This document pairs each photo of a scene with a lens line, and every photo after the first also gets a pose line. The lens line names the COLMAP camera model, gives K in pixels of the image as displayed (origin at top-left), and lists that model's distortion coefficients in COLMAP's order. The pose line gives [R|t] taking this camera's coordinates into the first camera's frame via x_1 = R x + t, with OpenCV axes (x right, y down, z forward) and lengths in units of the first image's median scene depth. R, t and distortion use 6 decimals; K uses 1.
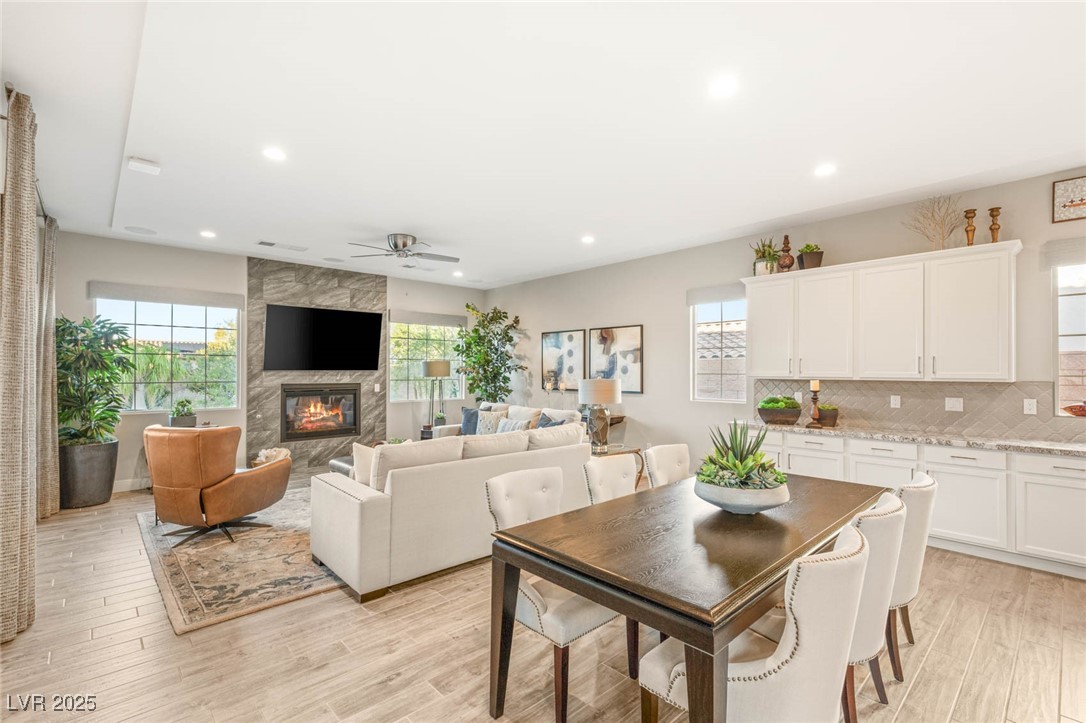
lens RADIAL K [[483.9, 0, 540.3], [0, 483.9, 363.2], [0, 0, 1]] dist [0.002481, -0.000467]
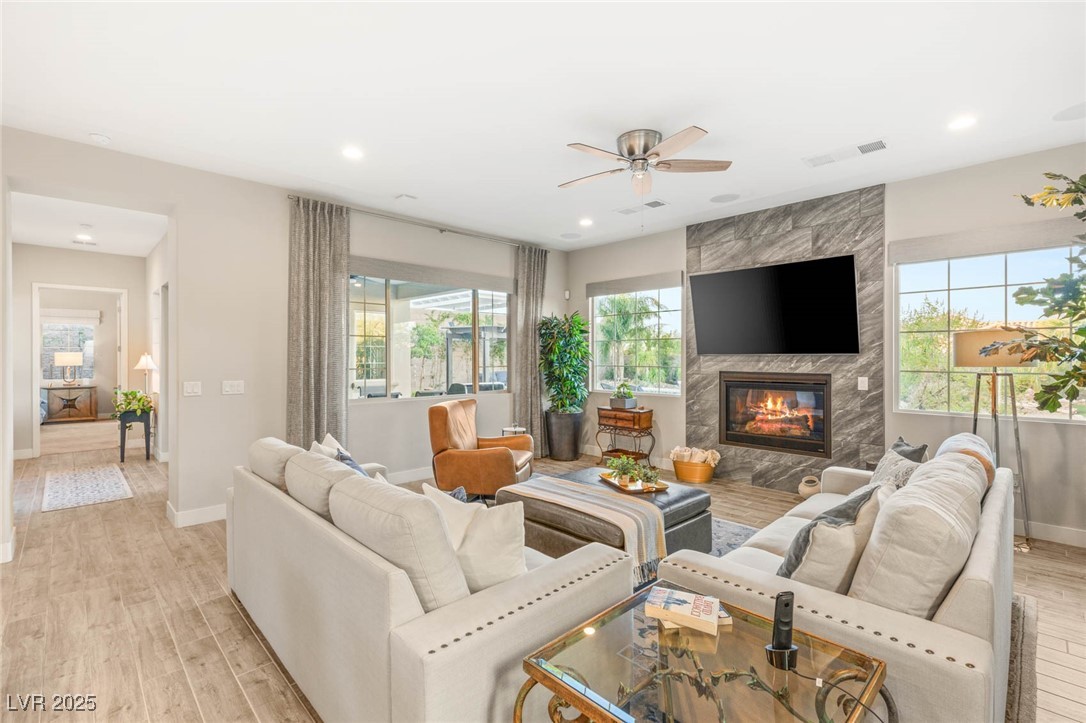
lens RADIAL K [[483.9, 0, 540.3], [0, 483.9, 363.2], [0, 0, 1]] dist [0.002481, -0.000467]
pose [[0.035518, 0.013184, -0.999282, 0.252625], [0.017985, 0.999743, 0.013829, 0.012406], [0.999207, -0.018463, 0.035271, 0.648398]]
